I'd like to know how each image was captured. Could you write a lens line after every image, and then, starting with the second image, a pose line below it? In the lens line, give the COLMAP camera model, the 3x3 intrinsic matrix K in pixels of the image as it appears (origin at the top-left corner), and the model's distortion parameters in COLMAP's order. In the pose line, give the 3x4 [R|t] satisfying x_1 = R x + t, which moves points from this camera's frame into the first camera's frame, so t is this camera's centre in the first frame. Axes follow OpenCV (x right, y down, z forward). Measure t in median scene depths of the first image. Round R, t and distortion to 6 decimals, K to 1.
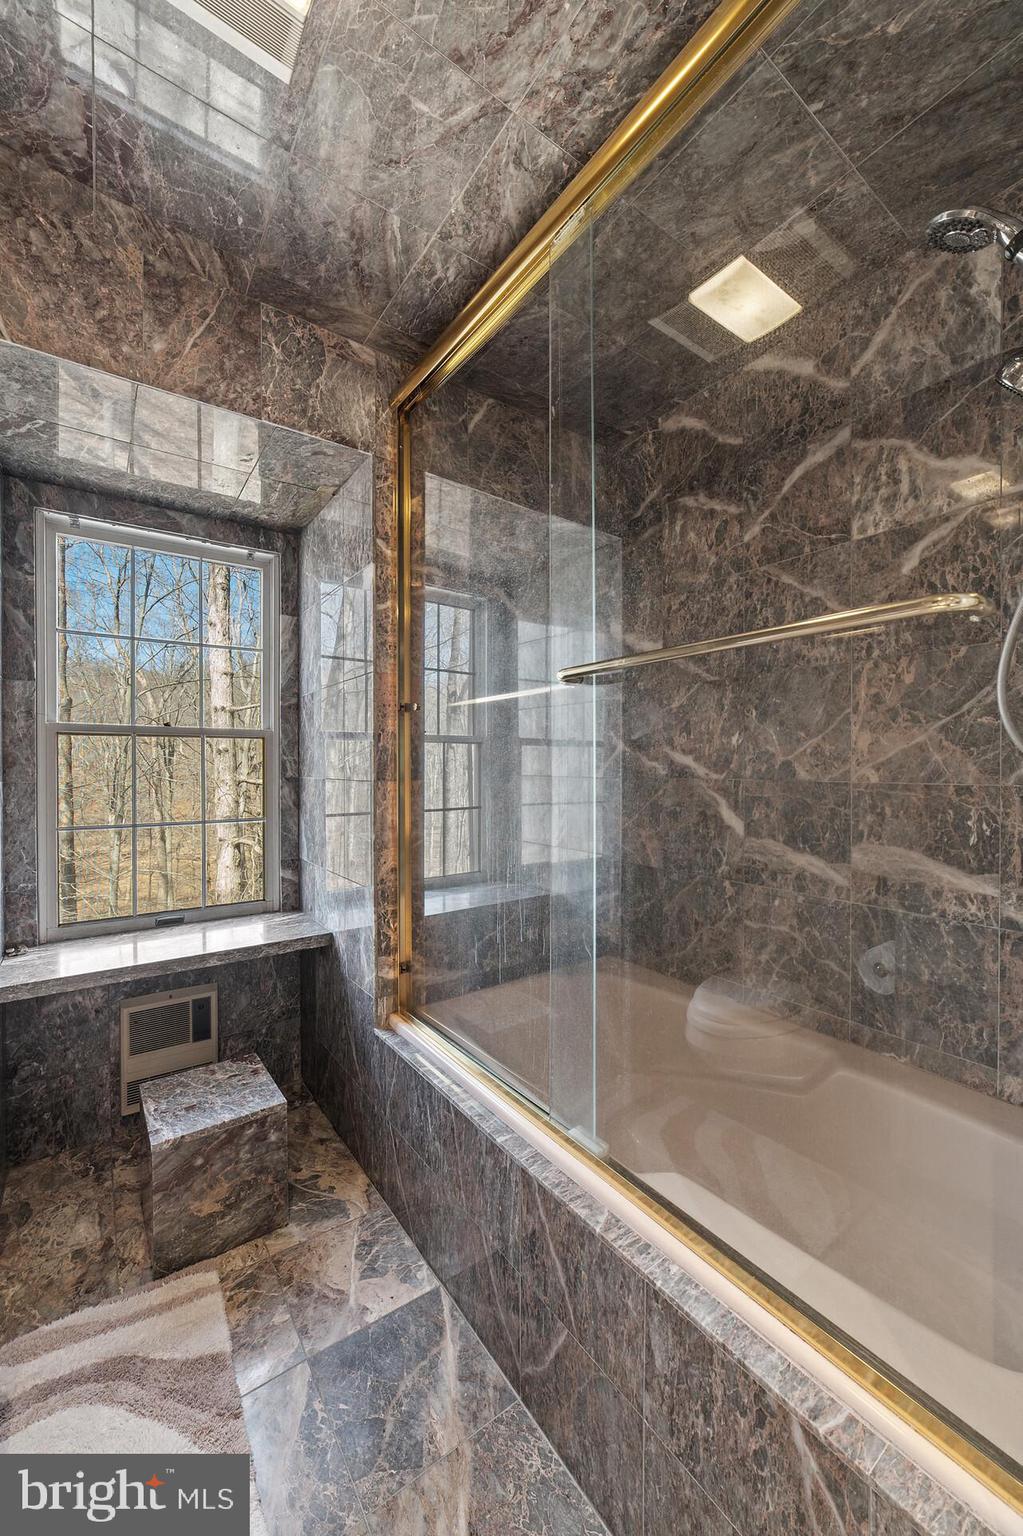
lens RADIAL K [[630.4, 0, 561.8], [0, 630.4, 767.2], [0, 0, 1]] dist [-0.021955, 0.007230]
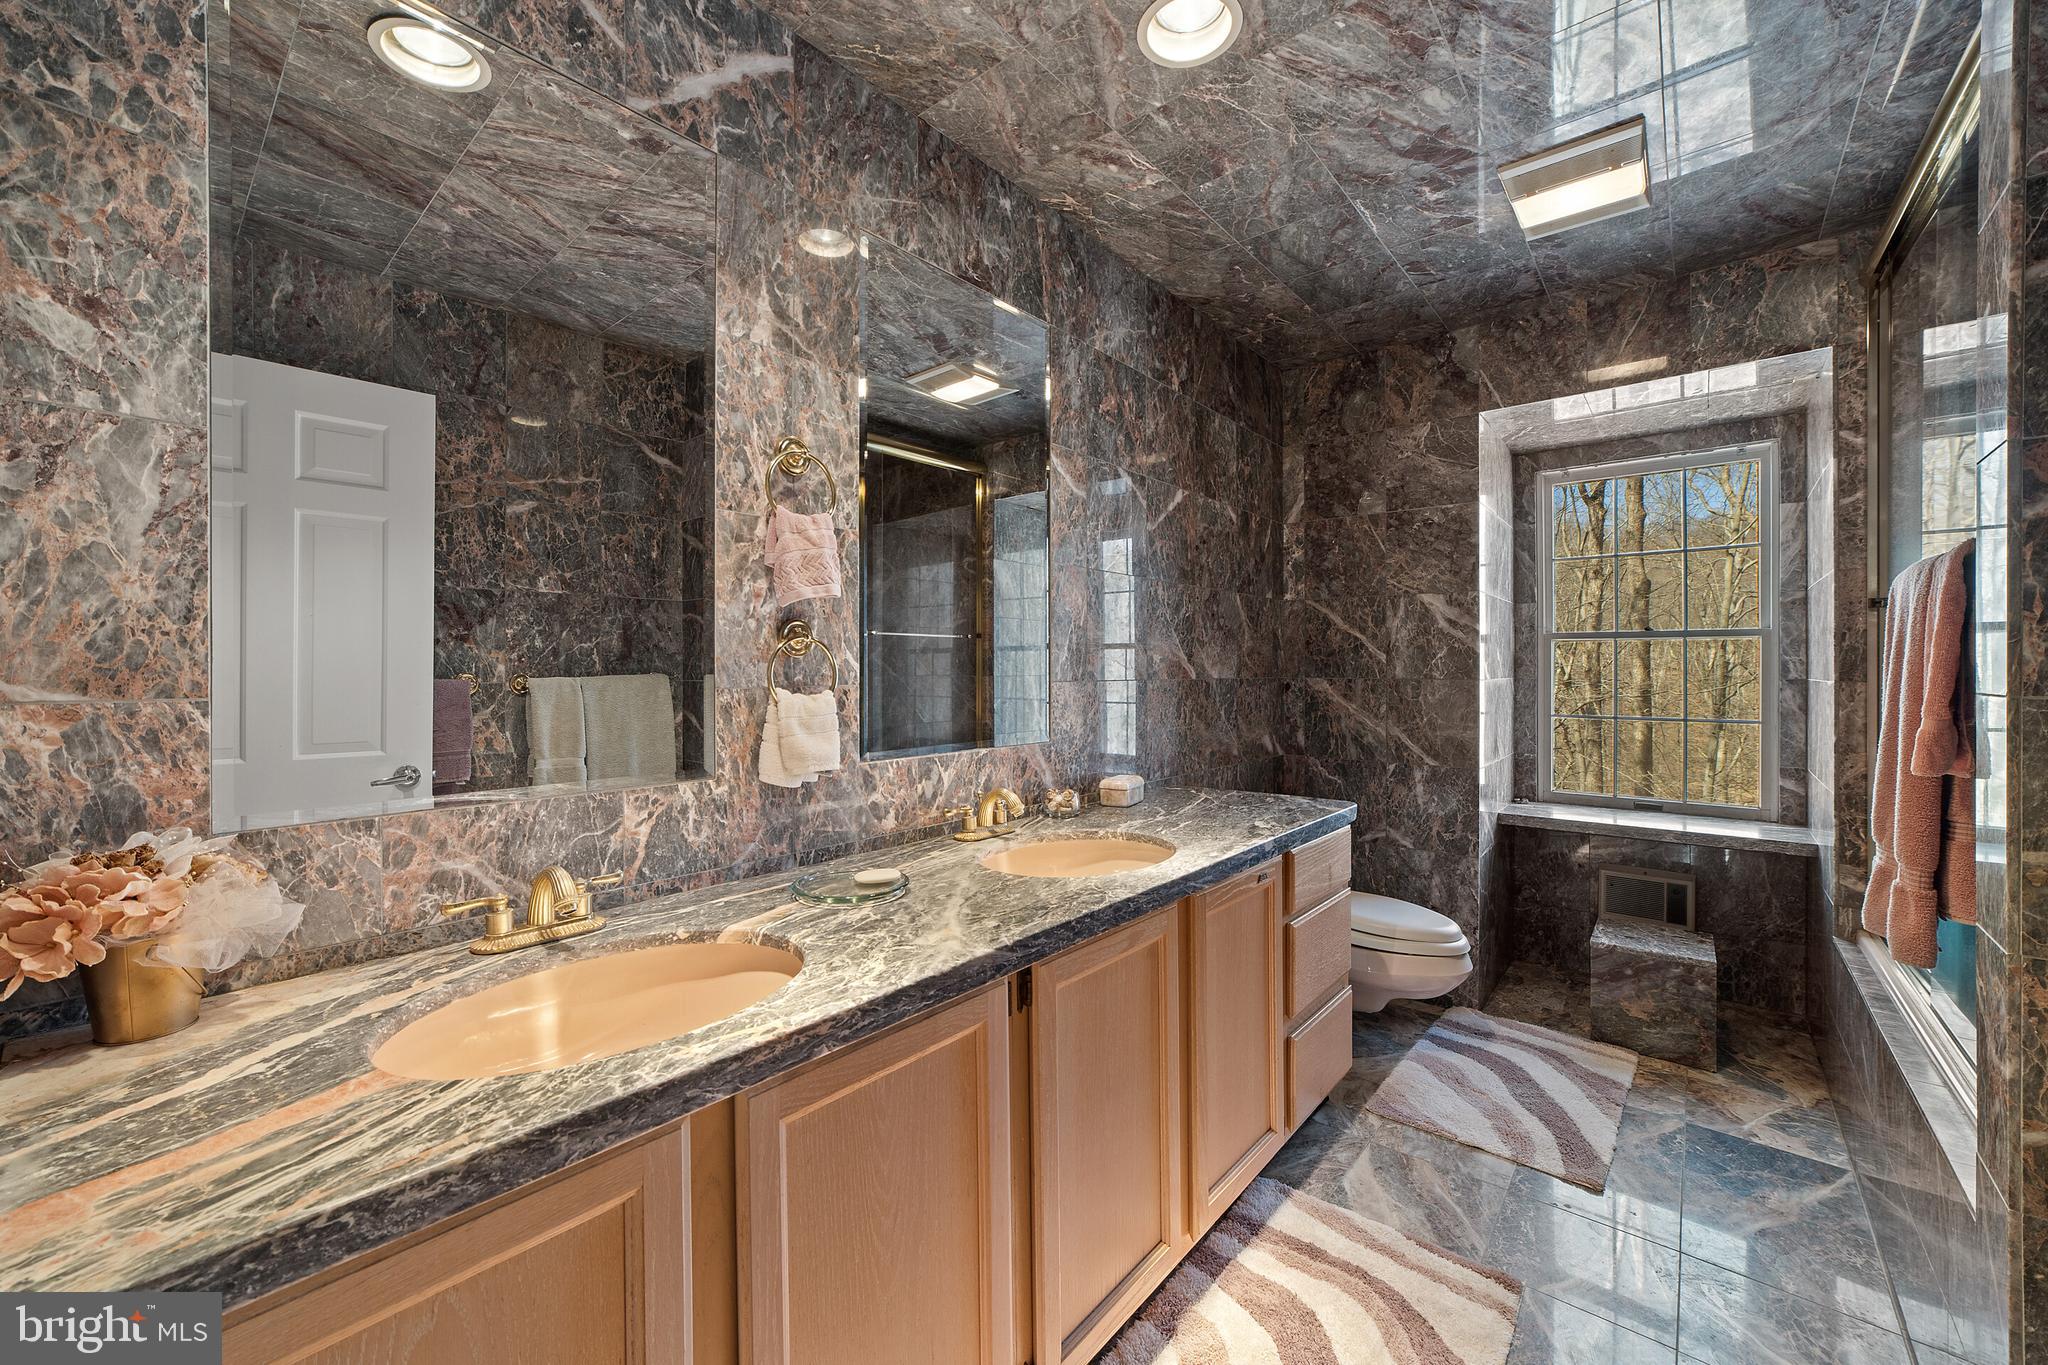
lens RADIAL K [[792.6, 0, 1015.8], [0, 792.6, 673.5], [0, 0, 1]] dist [-0.015601, 0.006953]
pose [[0.226279, 0.007338, -0.974035, 0.591259], [-0.002915, 0.999972, 0.006856, 0.005165], [0.974058, 0.001288, 0.226295, -0.504155]]
